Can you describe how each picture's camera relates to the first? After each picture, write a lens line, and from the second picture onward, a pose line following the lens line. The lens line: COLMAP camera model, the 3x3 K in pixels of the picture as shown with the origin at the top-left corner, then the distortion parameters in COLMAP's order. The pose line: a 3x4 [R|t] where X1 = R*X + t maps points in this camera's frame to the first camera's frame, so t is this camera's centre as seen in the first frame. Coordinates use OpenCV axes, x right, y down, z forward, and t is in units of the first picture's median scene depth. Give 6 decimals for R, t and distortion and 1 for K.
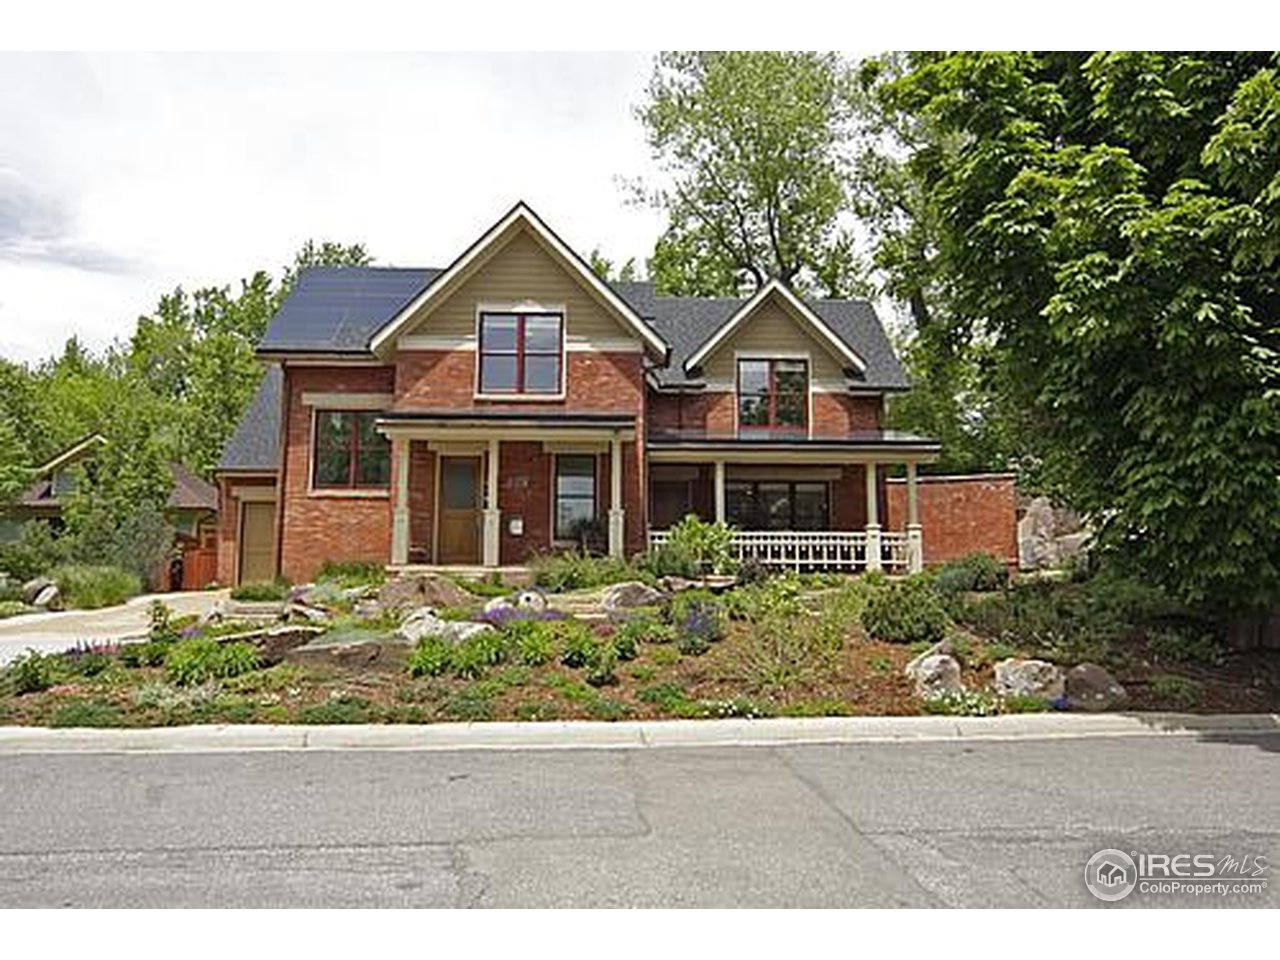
lens RADIAL K [[751.8, 0, 640.0], [0, 751.8, 480.0], [0, 0, 1]] dist [-0.004798, -0.001048]
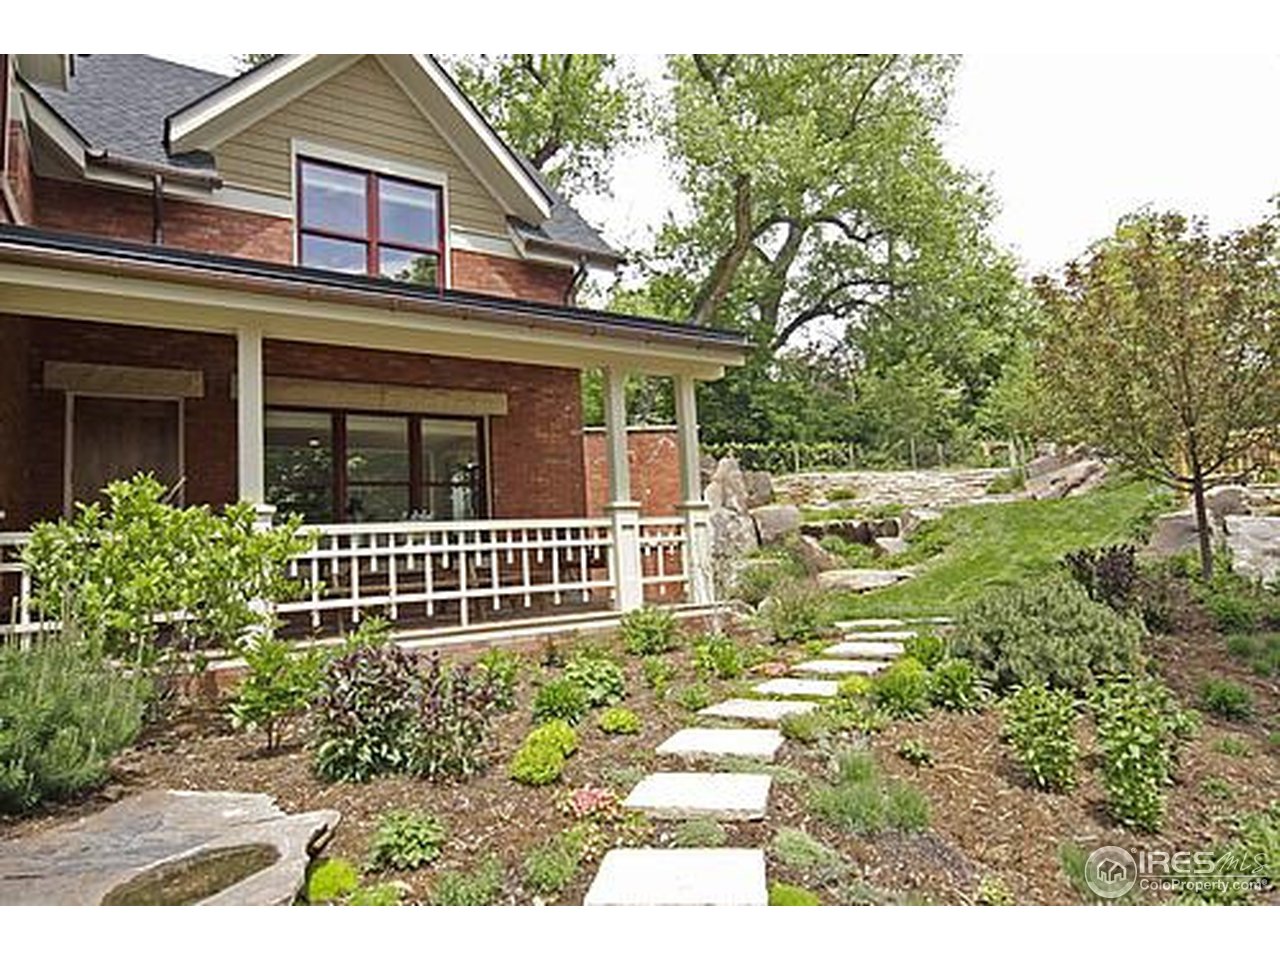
lens RADIAL K [[751.8, 0, 640.0], [0, 751.8, 480.0], [0, 0, 1]] dist [-0.004798, -0.001048]
pose [[0.838466, 0.001312, 0.544953, 0.056250], [-0.026484, 0.998914, 0.038343, 0.023919], [-0.544310, -0.046582, 0.837590, 0.505734]]
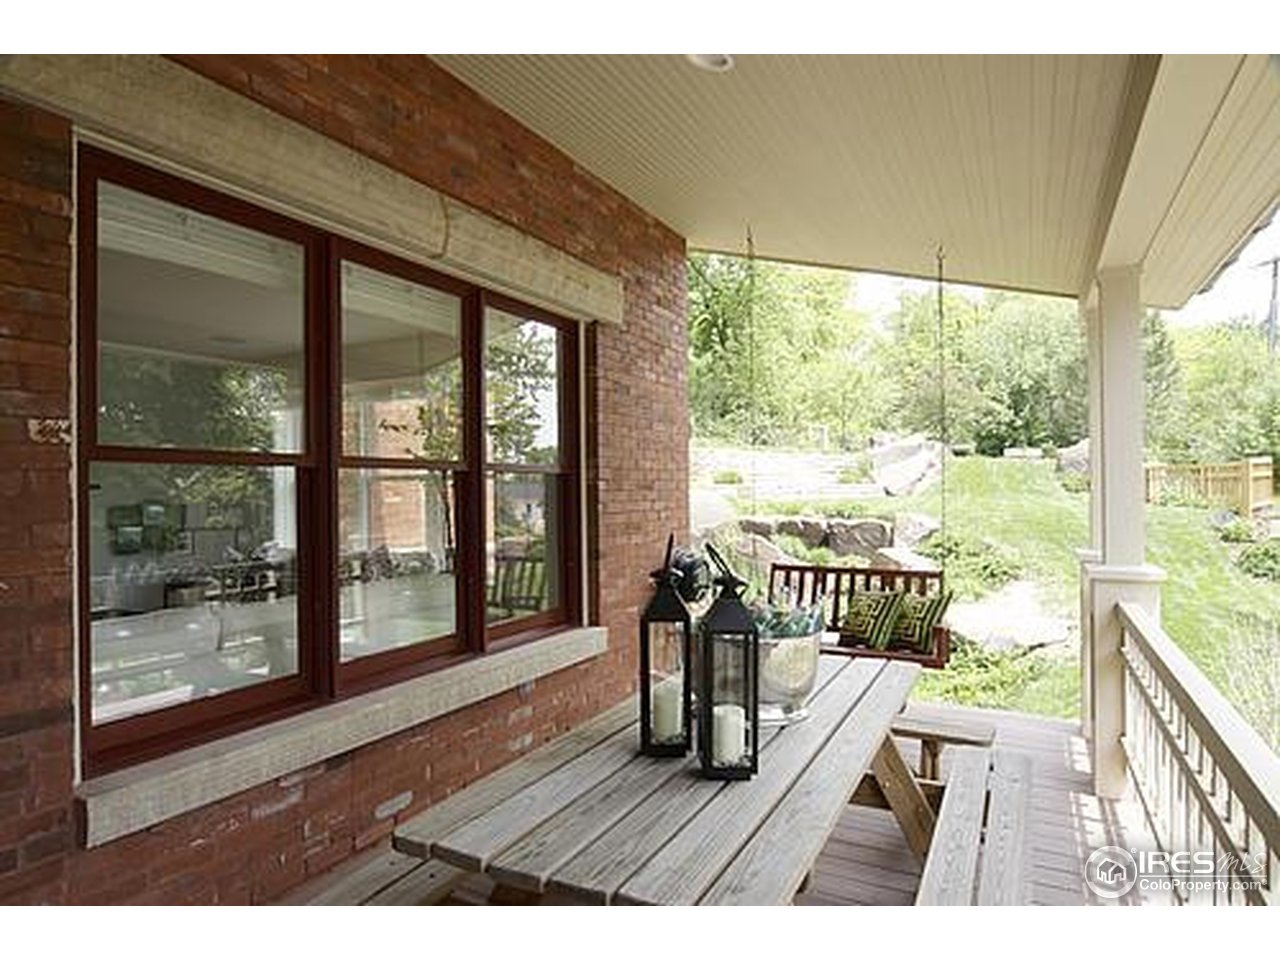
lens RADIAL K [[751.8, 0, 640.0], [0, 751.8, 480.0], [0, 0, 1]] dist [-0.004798, -0.001048]
pose [[0.466451, -0.000623, 0.884547, 0.048514], [-0.129174, 0.989231, 0.068814, 0.033545], [-0.875065, -0.146359, 0.461347, 0.866114]]
